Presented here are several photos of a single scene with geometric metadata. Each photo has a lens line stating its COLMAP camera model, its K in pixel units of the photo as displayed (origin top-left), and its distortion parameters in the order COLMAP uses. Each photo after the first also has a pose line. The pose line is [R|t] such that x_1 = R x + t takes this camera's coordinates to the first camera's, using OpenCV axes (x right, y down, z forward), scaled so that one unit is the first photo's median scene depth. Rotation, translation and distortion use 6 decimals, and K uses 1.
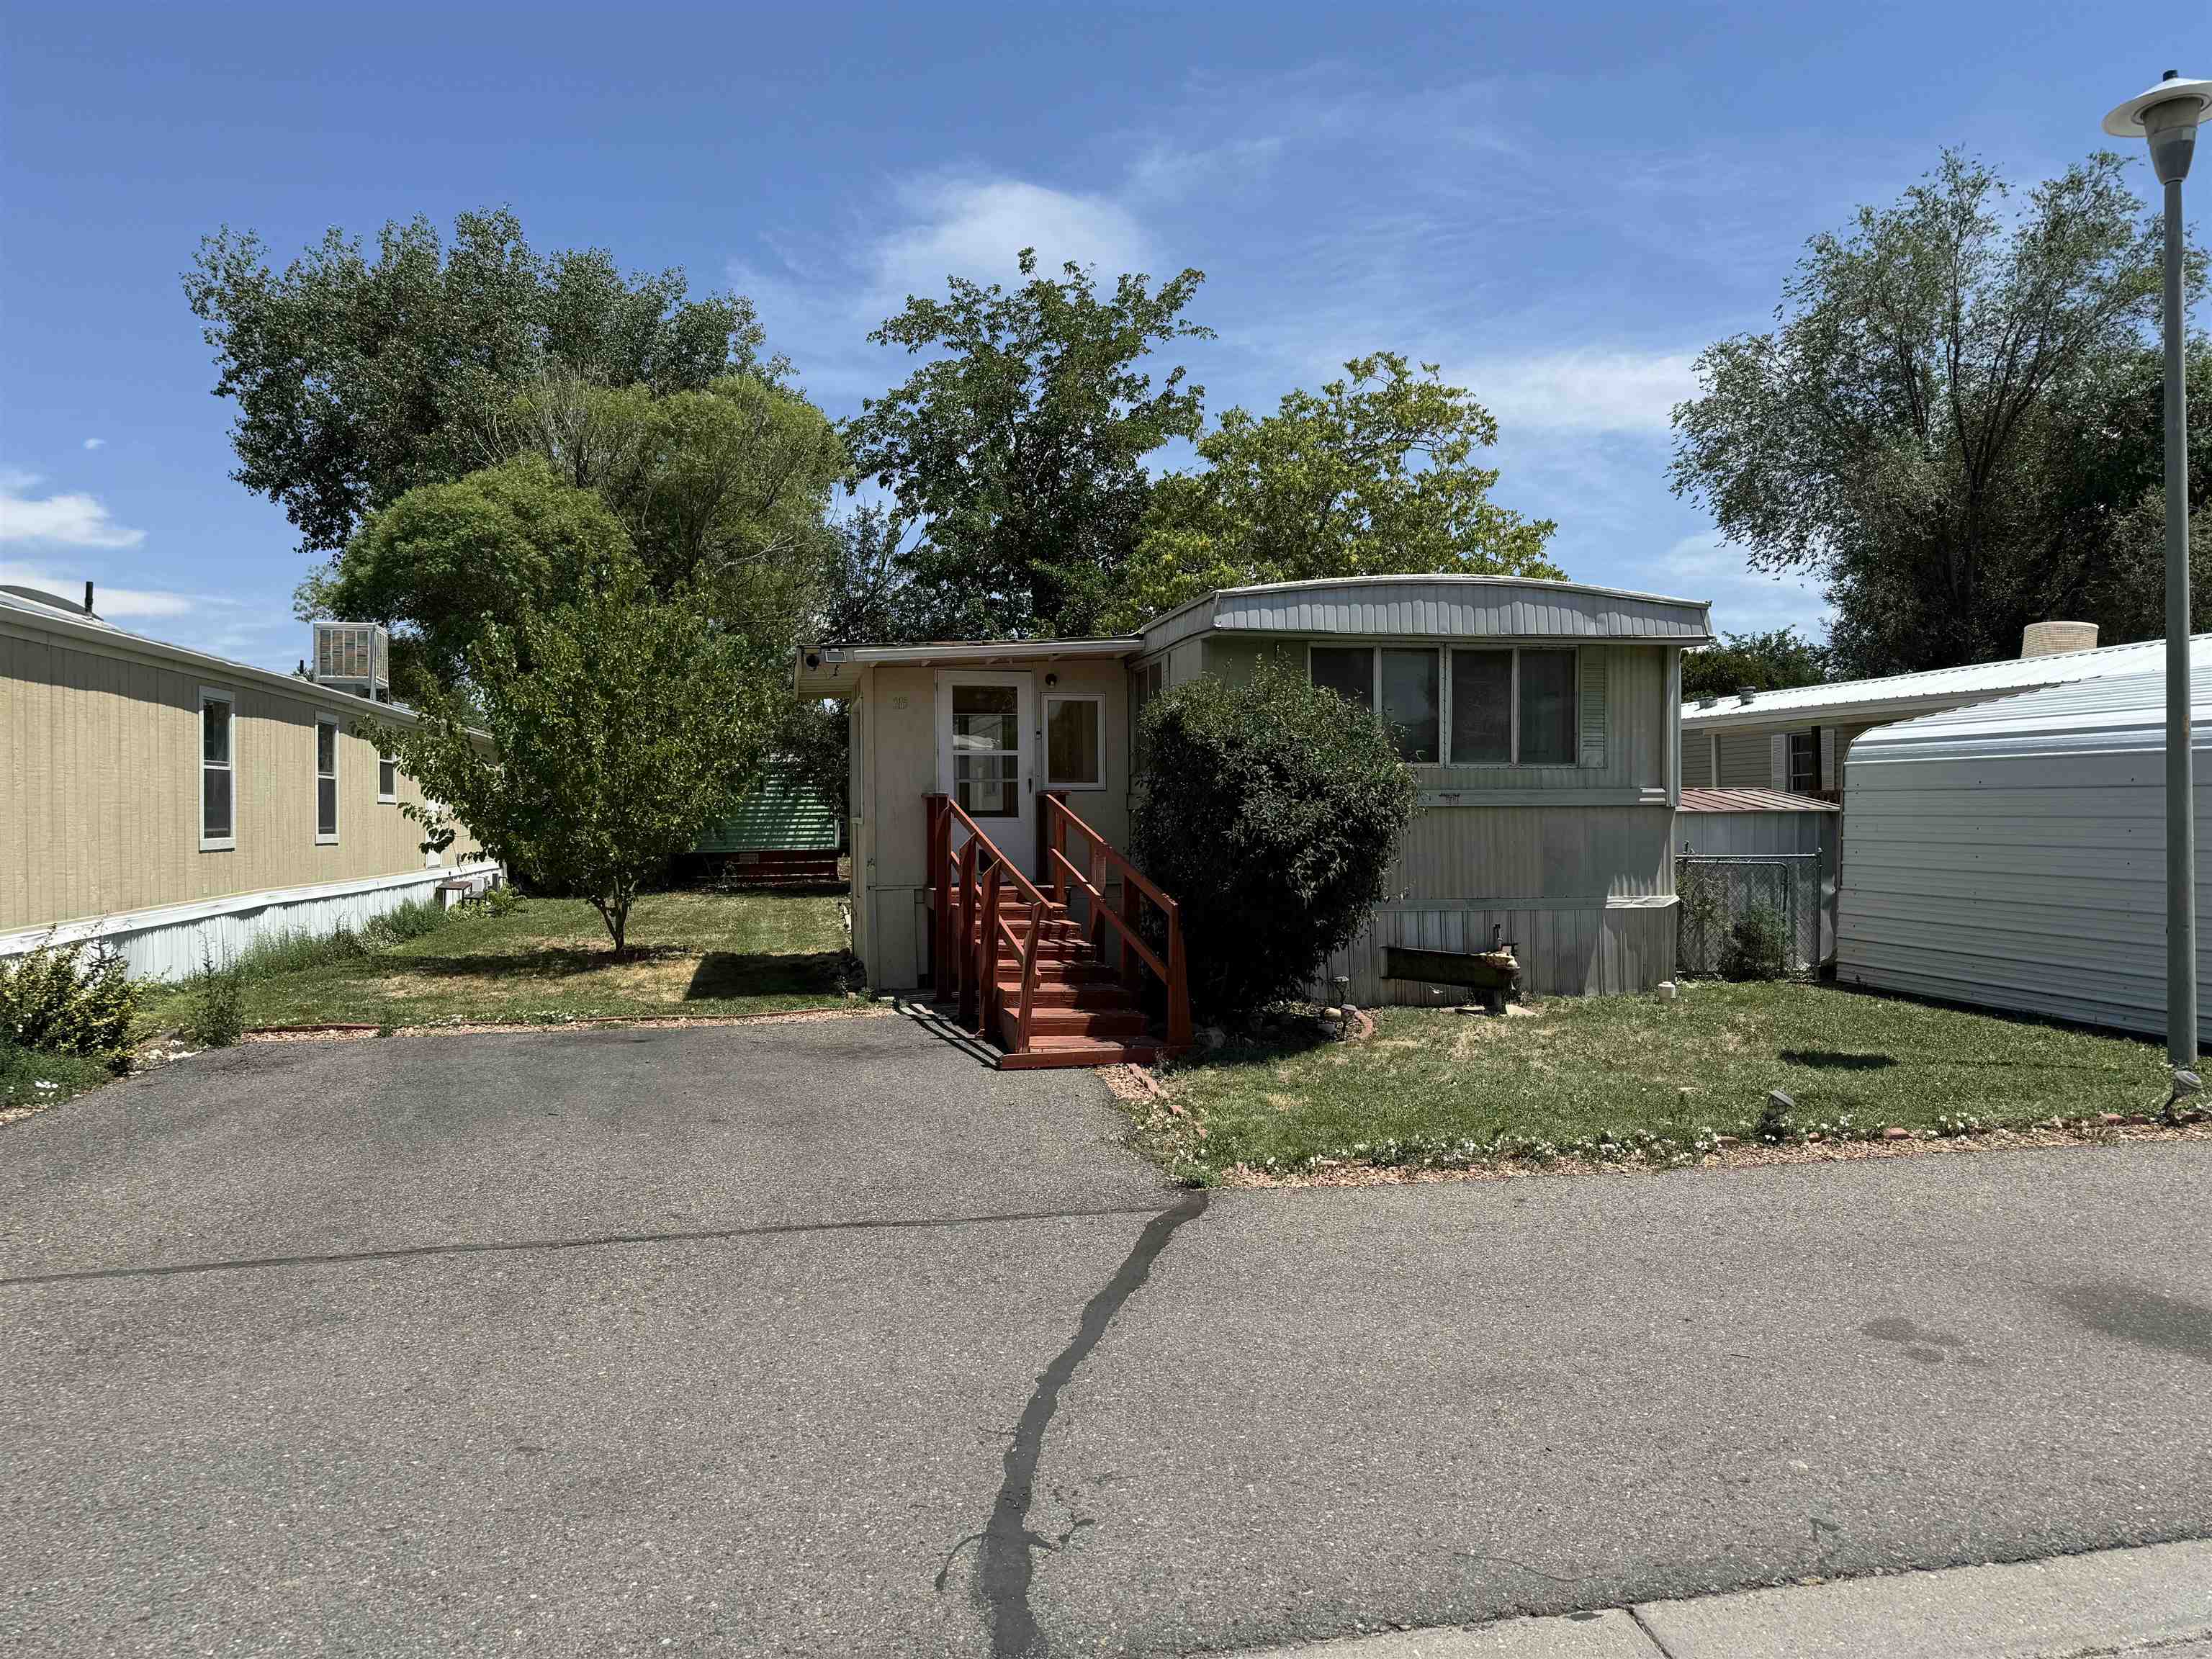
lens RADIAL K [[1570.9, 0, 1306.7], [0, 1570.9, 847.5], [0, 0, 1]] dist [0.085509, -0.118152]
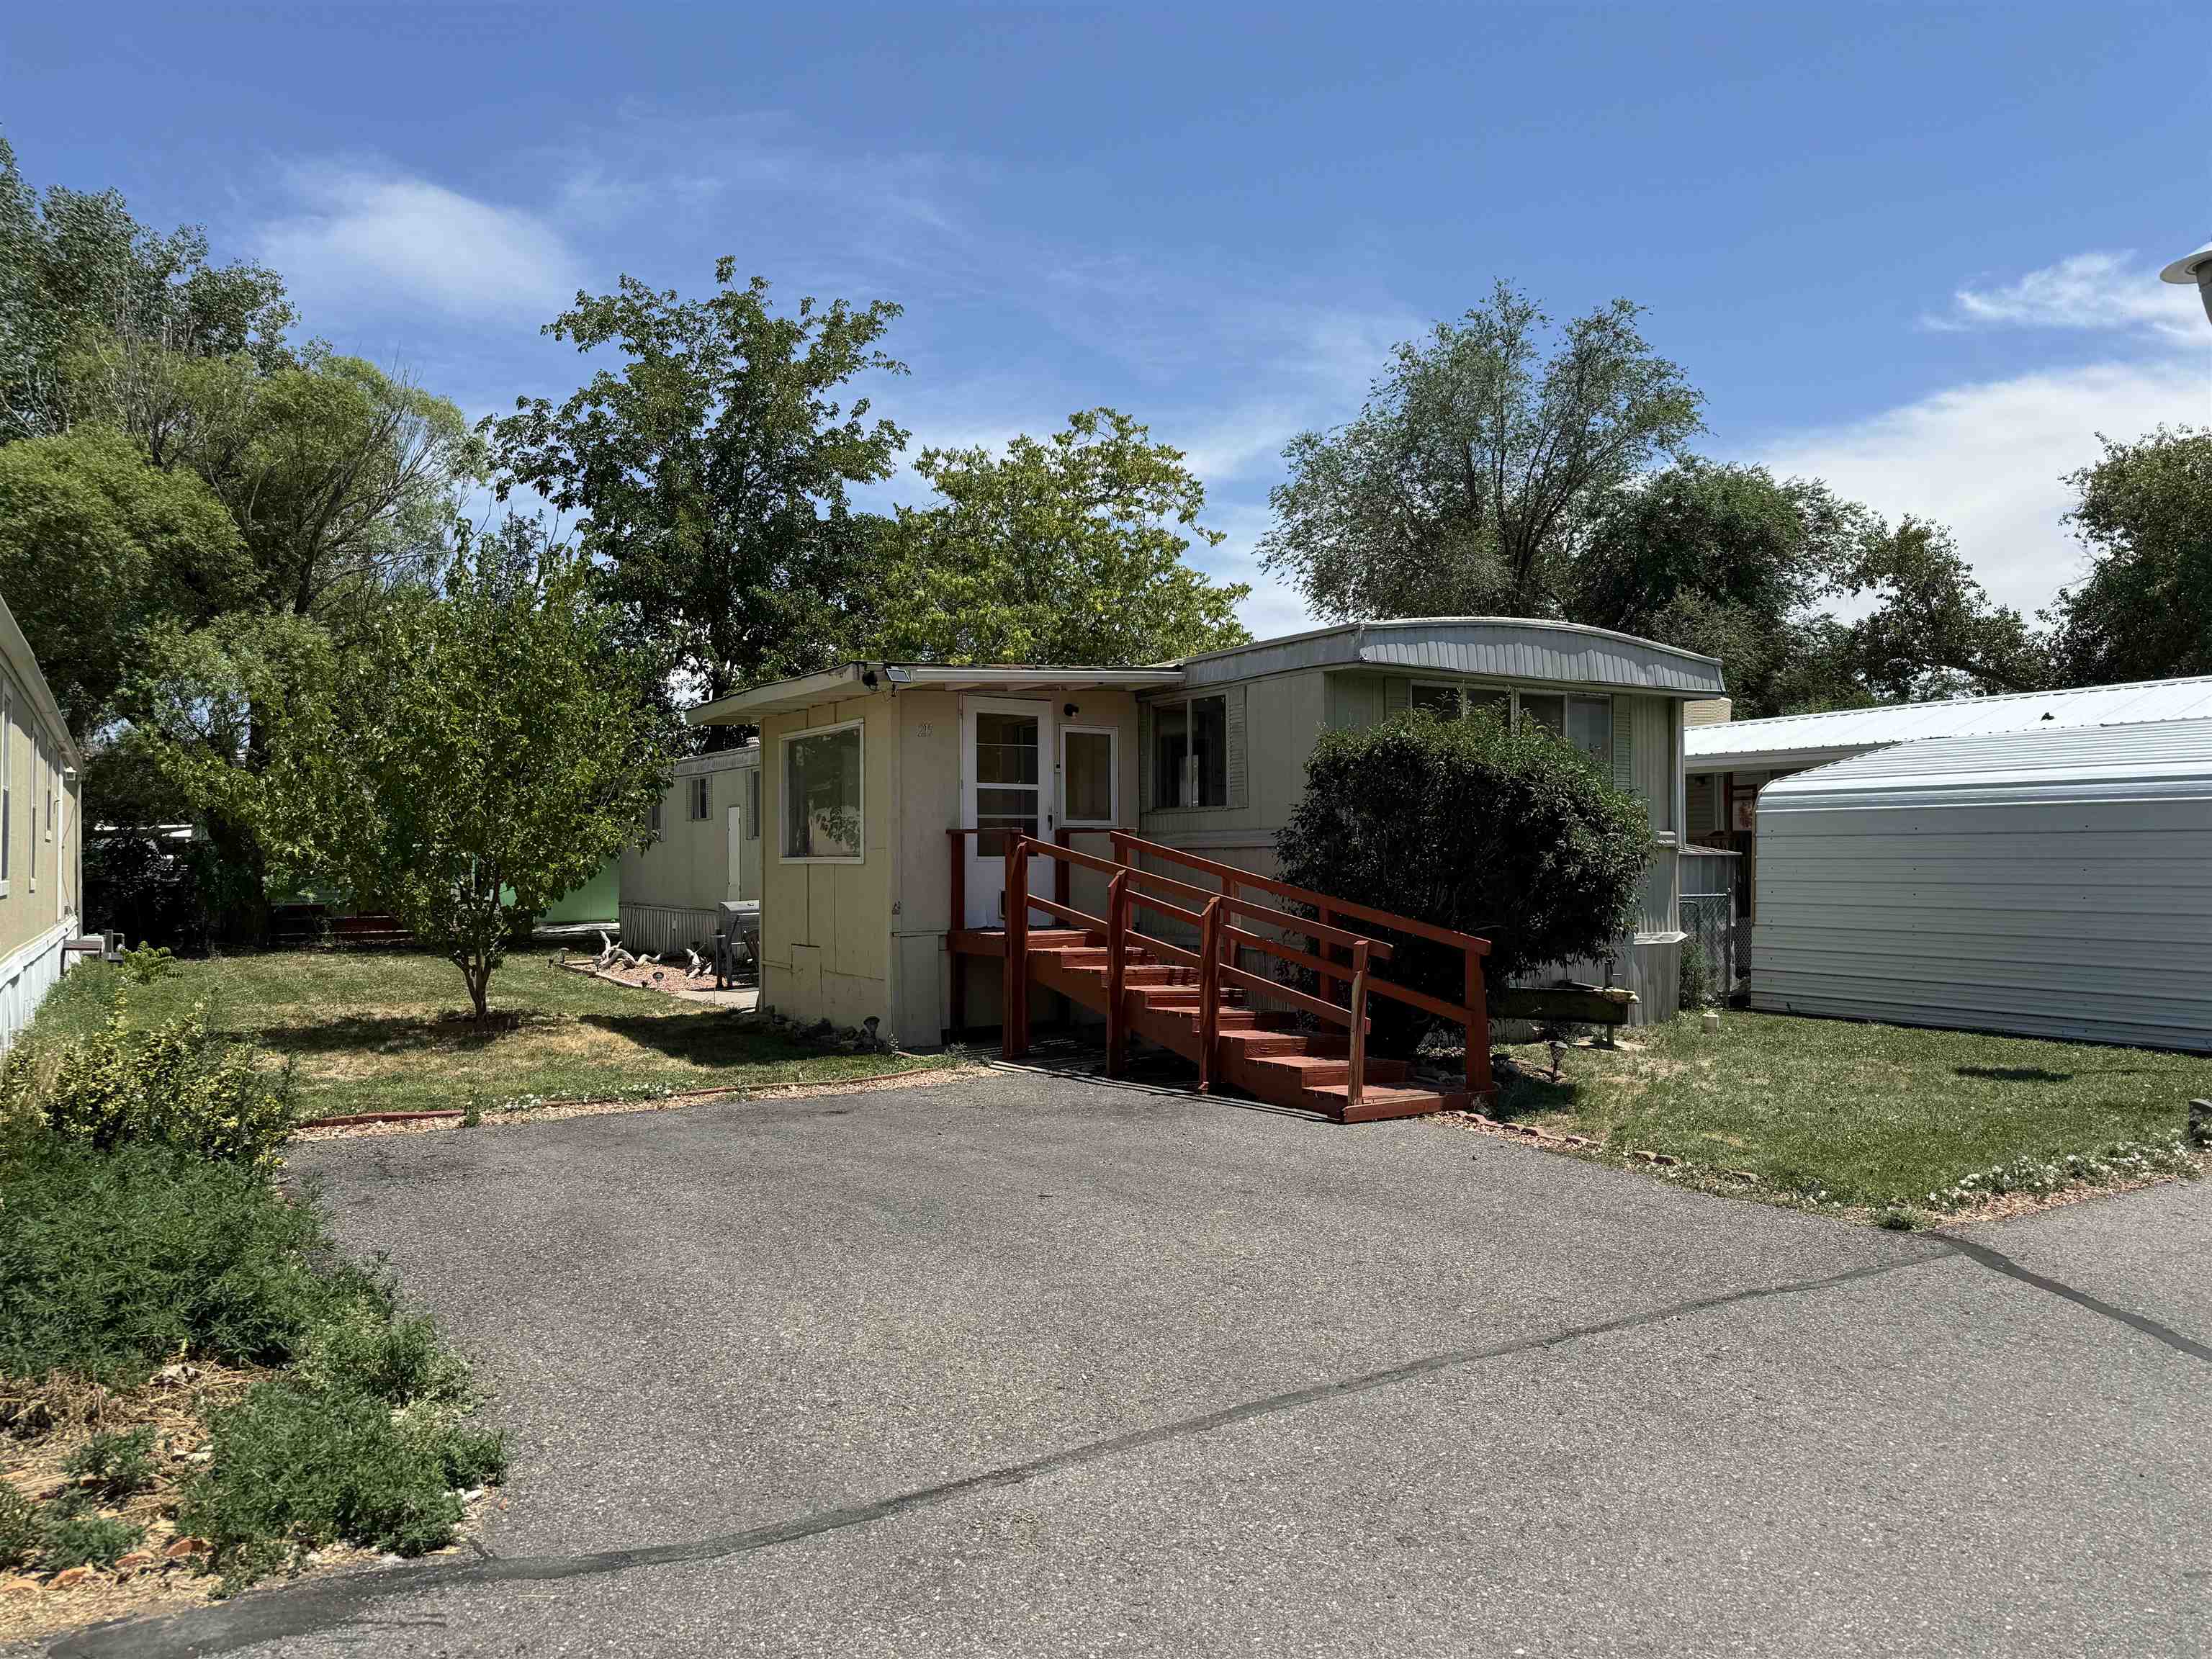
lens RADIAL K [[1542.6, 0, 1097.4], [0, 1542.6, 834.0], [0, 0, 1]] dist [0.088509, -0.119187]
pose [[0.942023, 0.008914, 0.335430, -0.267205], [0.007192, 0.998881, -0.046742, 0.005978], [-0.335471, 0.046444, 0.940905, 0.077302]]
